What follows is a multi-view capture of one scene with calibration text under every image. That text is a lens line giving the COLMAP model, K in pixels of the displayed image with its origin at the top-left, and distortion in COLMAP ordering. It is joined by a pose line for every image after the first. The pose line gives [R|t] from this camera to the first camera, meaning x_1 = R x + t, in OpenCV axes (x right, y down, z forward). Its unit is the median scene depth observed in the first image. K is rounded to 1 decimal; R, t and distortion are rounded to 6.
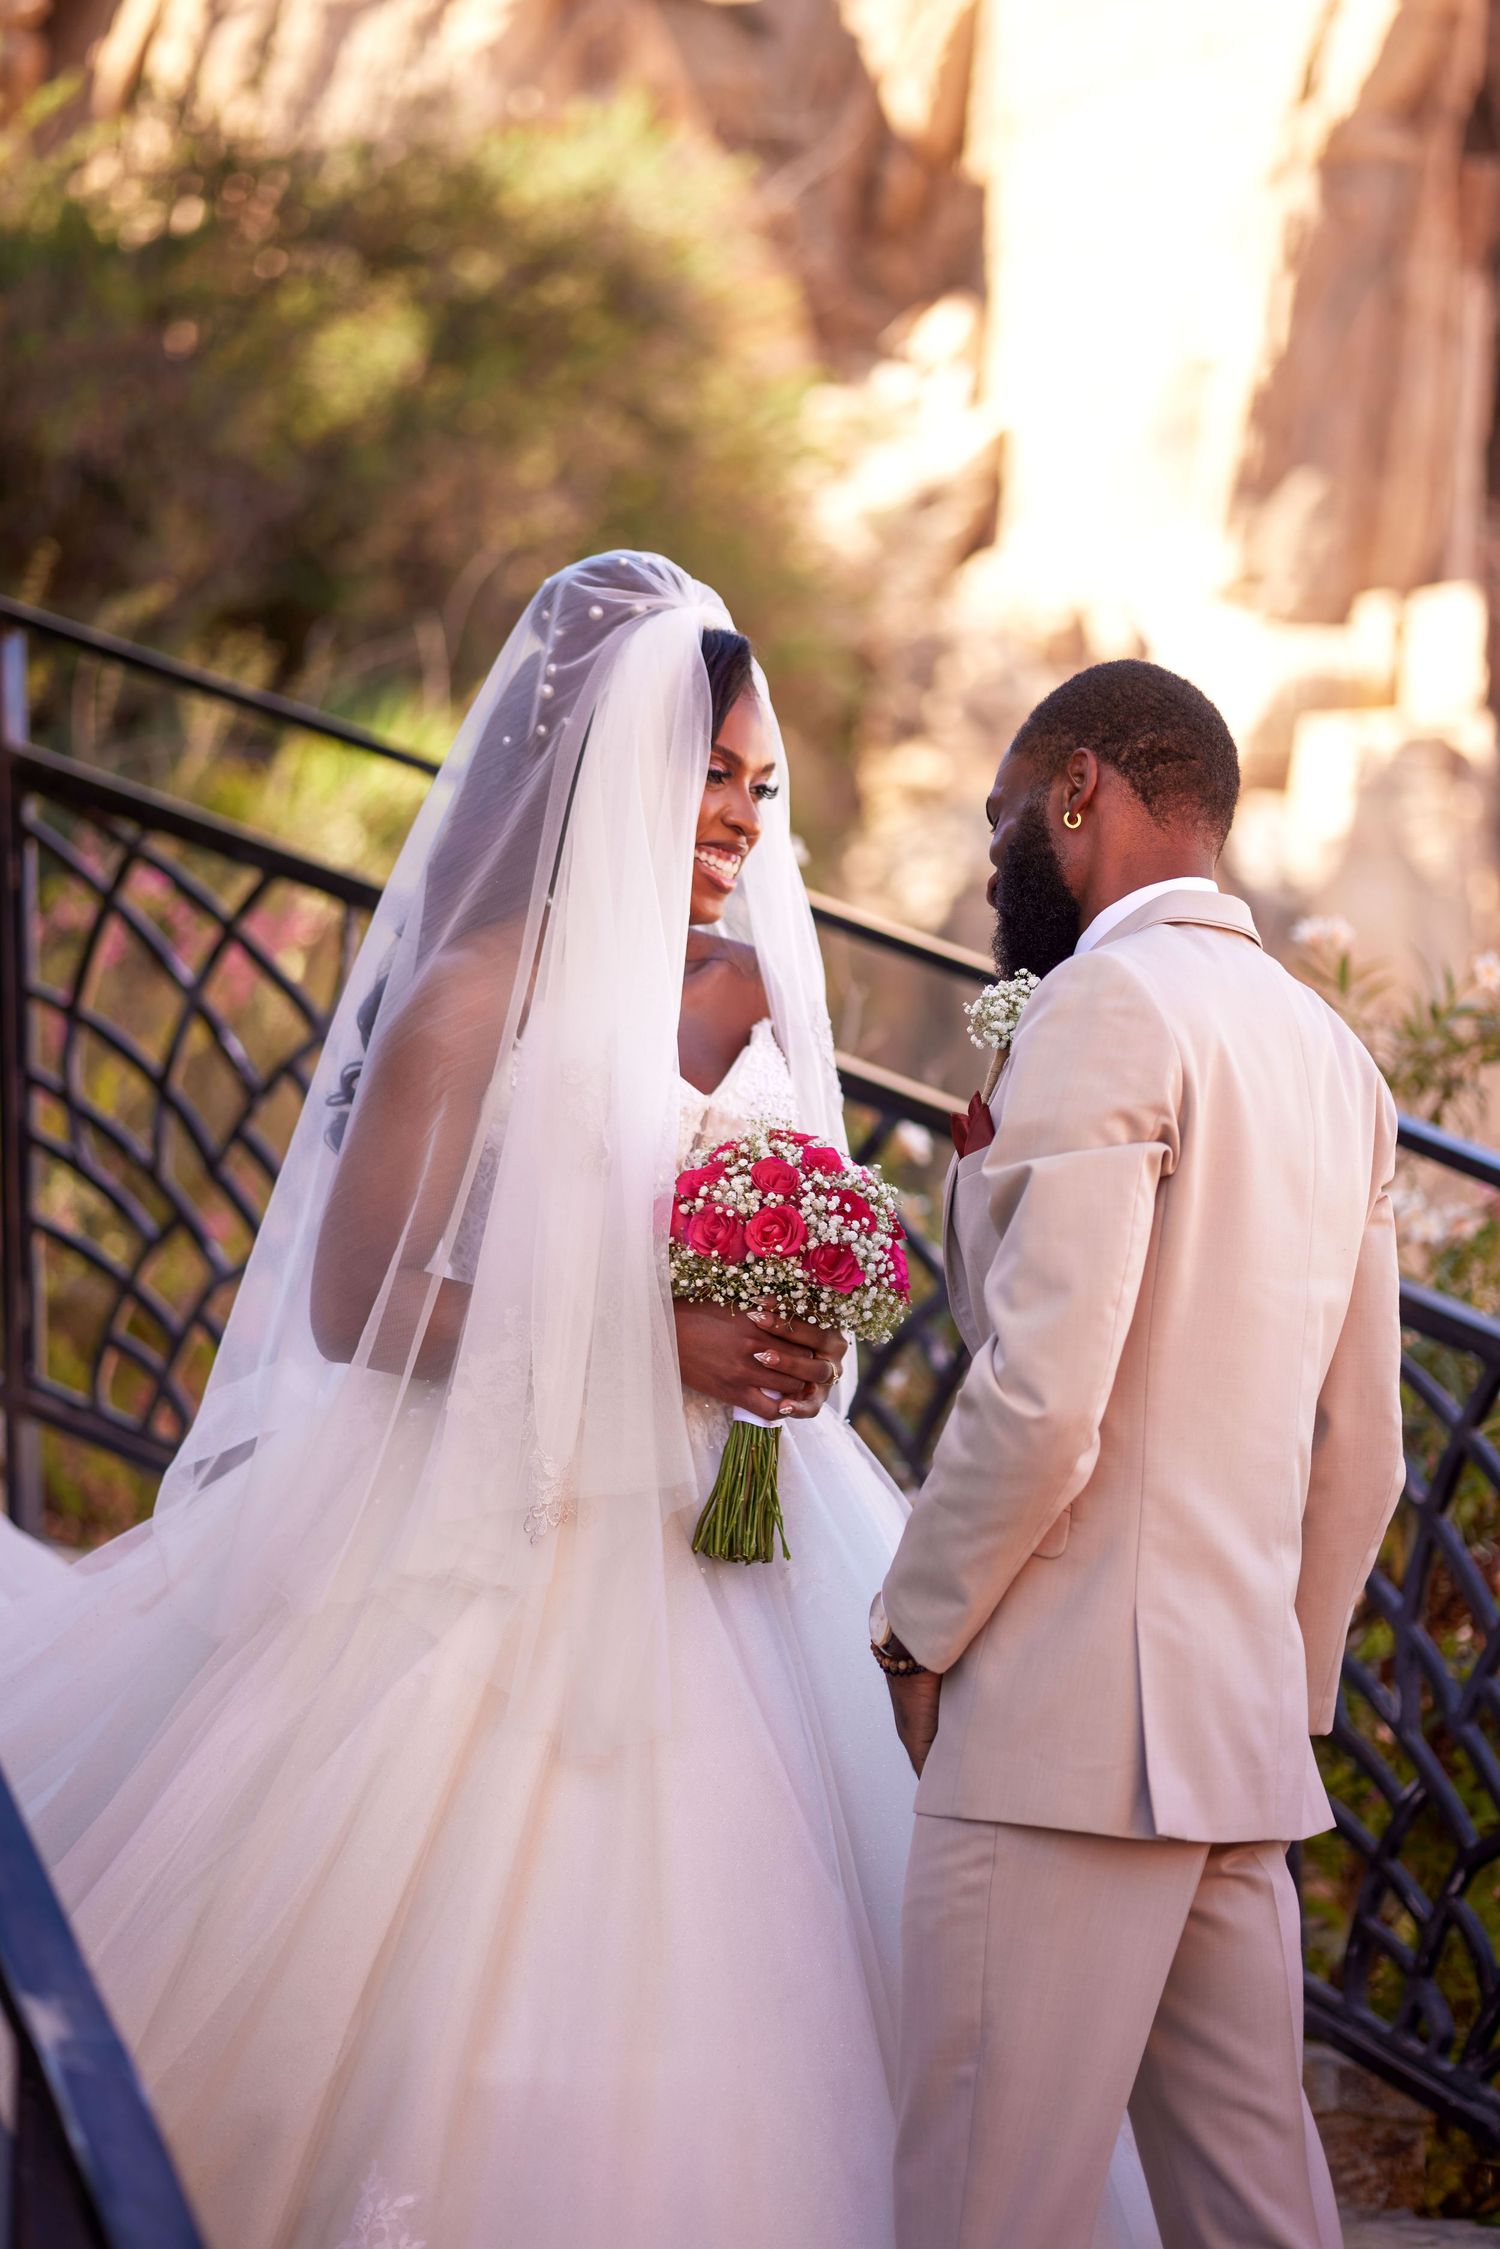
lens RADIAL K [[8943.4, 0, 750.0], [0, 8943.4, 1124.5], [0, 0, 1]] dist [0.305417, 3.070279]
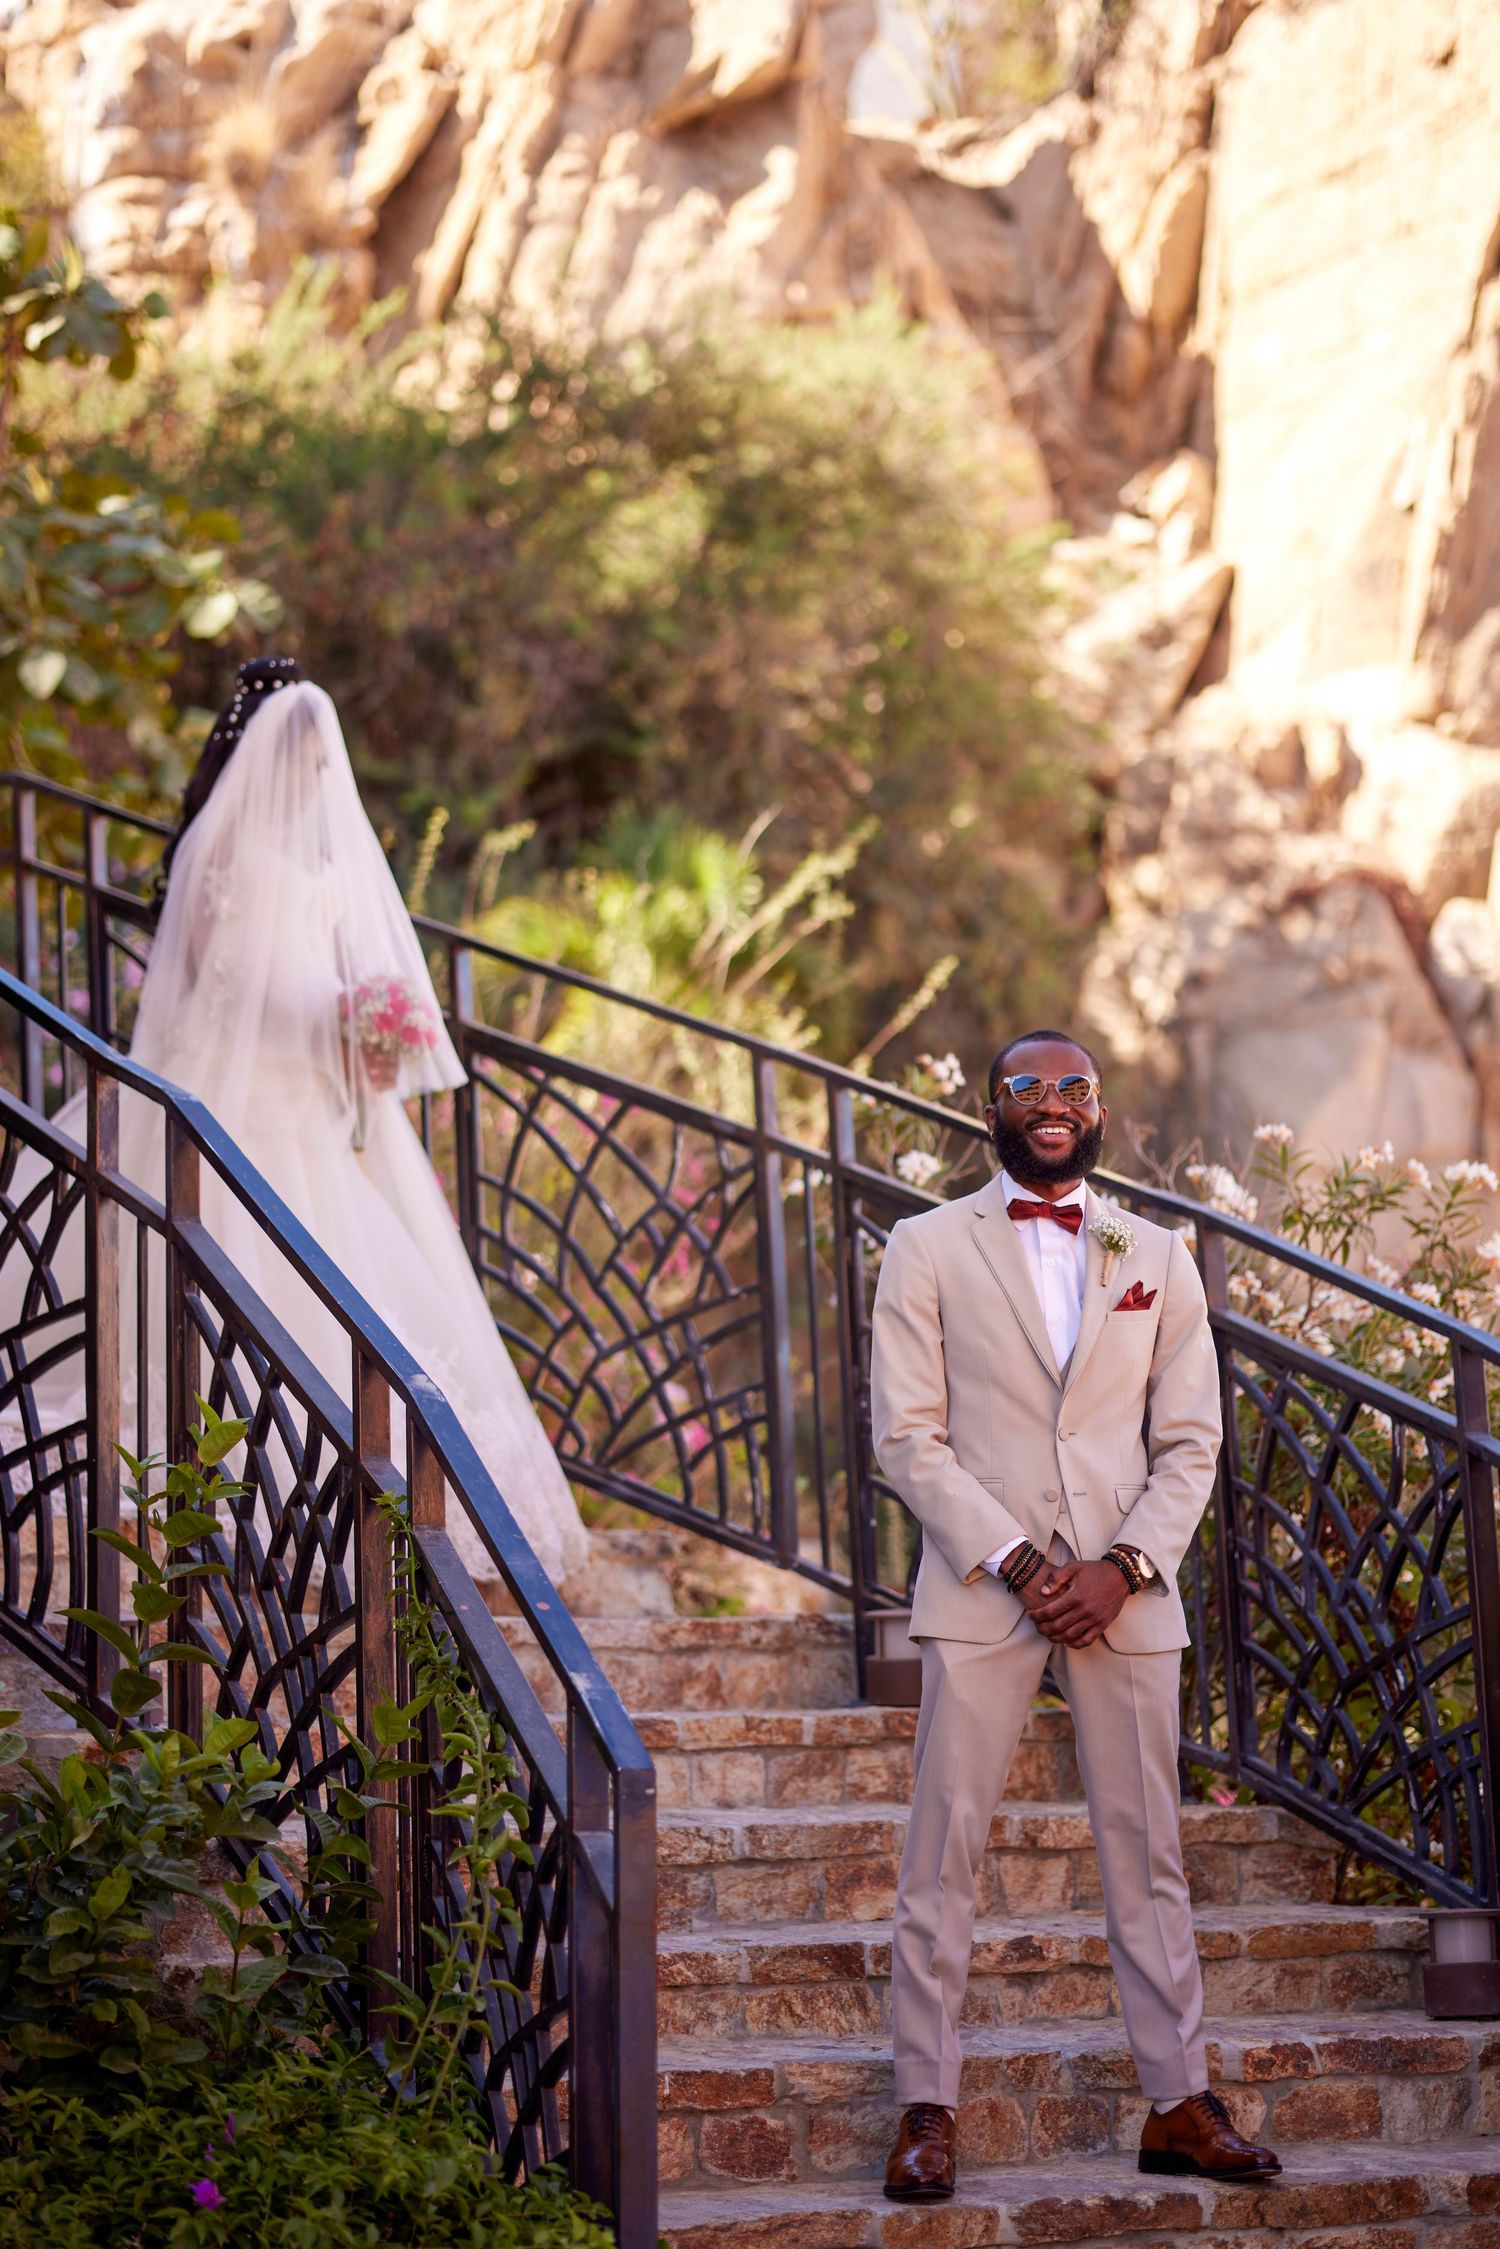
lens RADIAL K [[8943.4, 0, 750.0], [0, 8943.4, 1124.5], [0, 0, 1]] dist [0.305417, 3.070279]
pose [[0.999348, -0.015506, -0.032602, 0.004960], [0.015338, 0.999868, -0.005396, -0.003575], [0.032681, 0.004892, 0.999454, -0.145499]]
